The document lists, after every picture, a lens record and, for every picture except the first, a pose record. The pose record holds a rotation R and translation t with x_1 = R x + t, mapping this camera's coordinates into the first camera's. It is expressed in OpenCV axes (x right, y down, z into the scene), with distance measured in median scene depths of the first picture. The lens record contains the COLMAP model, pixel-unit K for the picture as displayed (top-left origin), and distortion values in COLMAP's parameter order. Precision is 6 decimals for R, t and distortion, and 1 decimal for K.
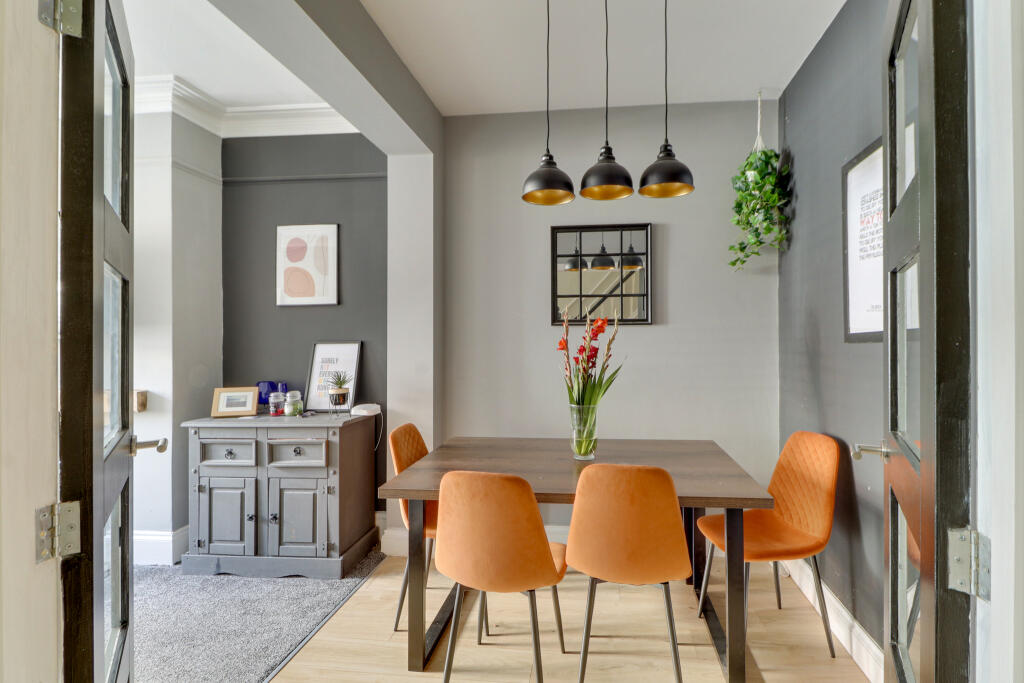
lens RADIAL K [[524.3, 0, 512.0], [0, 524.3, 339.5], [0, 0, 1]] dist [-0.001088, -0.001273]
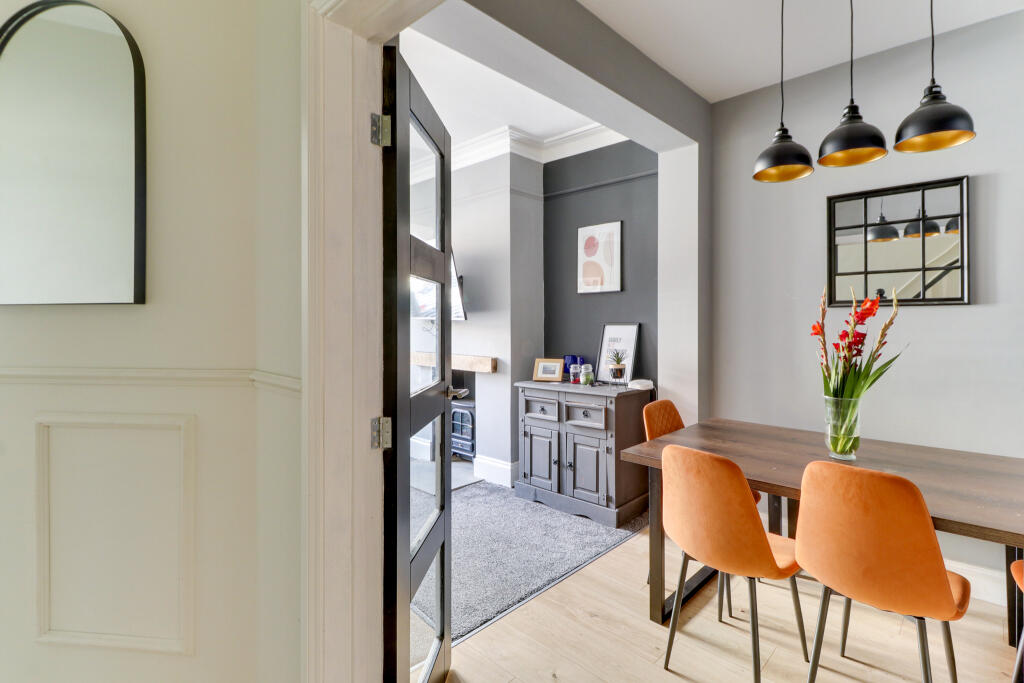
lens RADIAL K [[507.0, 0, 512.4], [0, 507.0, 323.0], [0, 0, 1]] dist [0.001099, -0.017748]
pose [[0.776339, 0.006595, -0.630281, 0.205240], [-0.001789, 0.999964, 0.008259, -0.006140], [0.630312, -0.005284, 0.776324, -0.013549]]
